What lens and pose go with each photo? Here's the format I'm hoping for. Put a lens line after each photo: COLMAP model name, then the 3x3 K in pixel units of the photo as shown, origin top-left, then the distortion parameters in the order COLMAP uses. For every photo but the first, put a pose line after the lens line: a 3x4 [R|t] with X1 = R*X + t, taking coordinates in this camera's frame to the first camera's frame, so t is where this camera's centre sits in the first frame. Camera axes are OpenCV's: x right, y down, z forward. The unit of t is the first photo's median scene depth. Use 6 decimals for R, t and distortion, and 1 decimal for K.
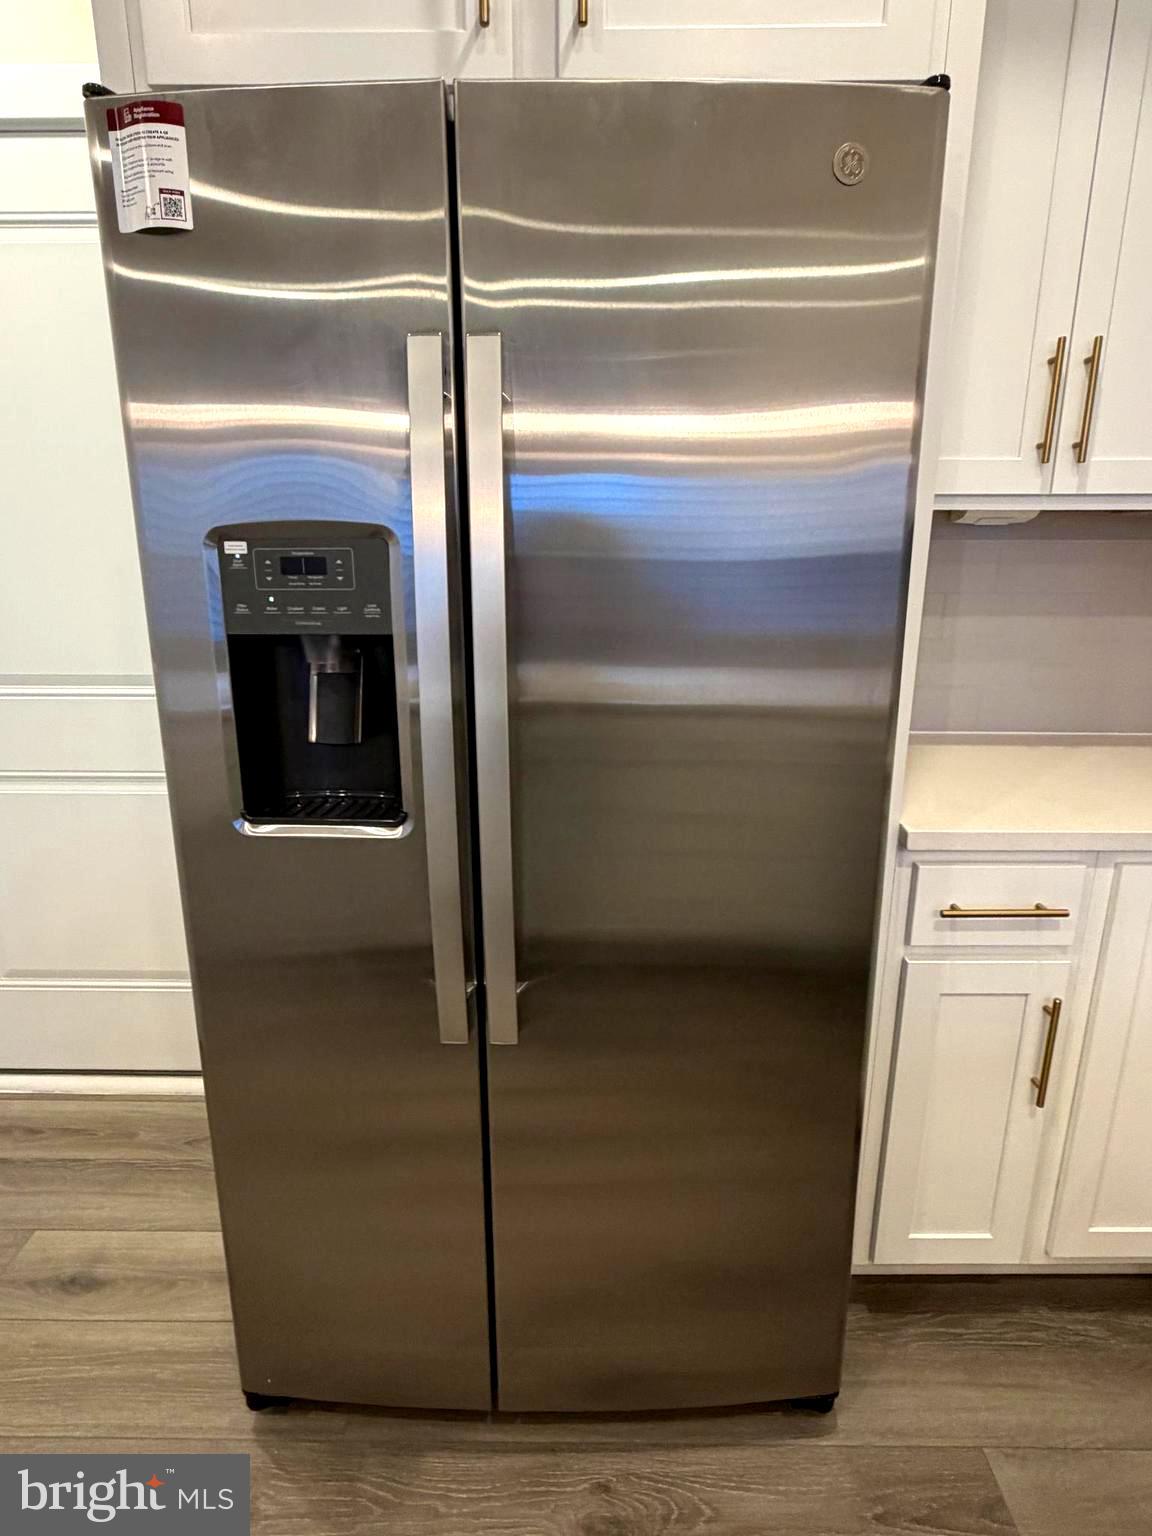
lens RADIAL K [[851.0, 0, 573.8], [0, 851.0, 762.1], [0, 0, 1]] dist [-0.003417, -0.000335]
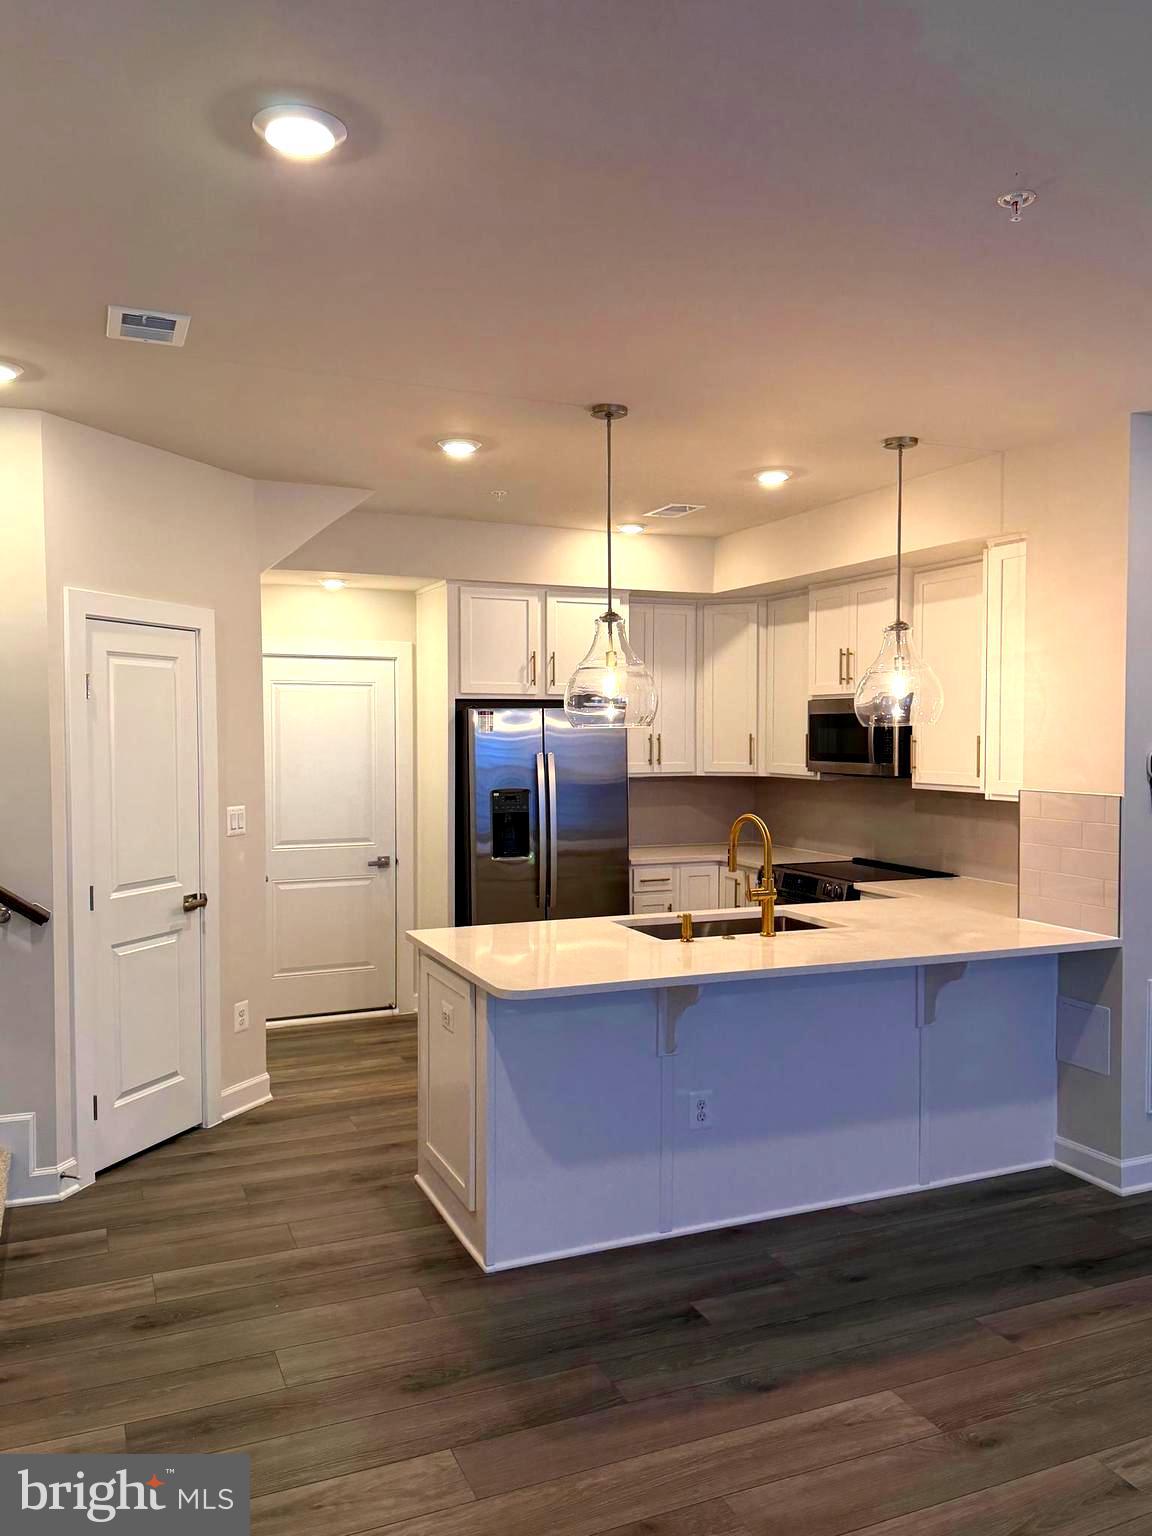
lens RADIAL K [[1165.3, 0, 576.2], [0, 1165.3, 768.3], [0, 0, 1]] dist [-0.000448, -0.000251]
pose [[0.911868, -0.015868, 0.410177, -1.896604], [0.106884, 0.973962, -0.199936, 0.669290], [-0.396324, 0.226157, 0.889820, -3.518850]]
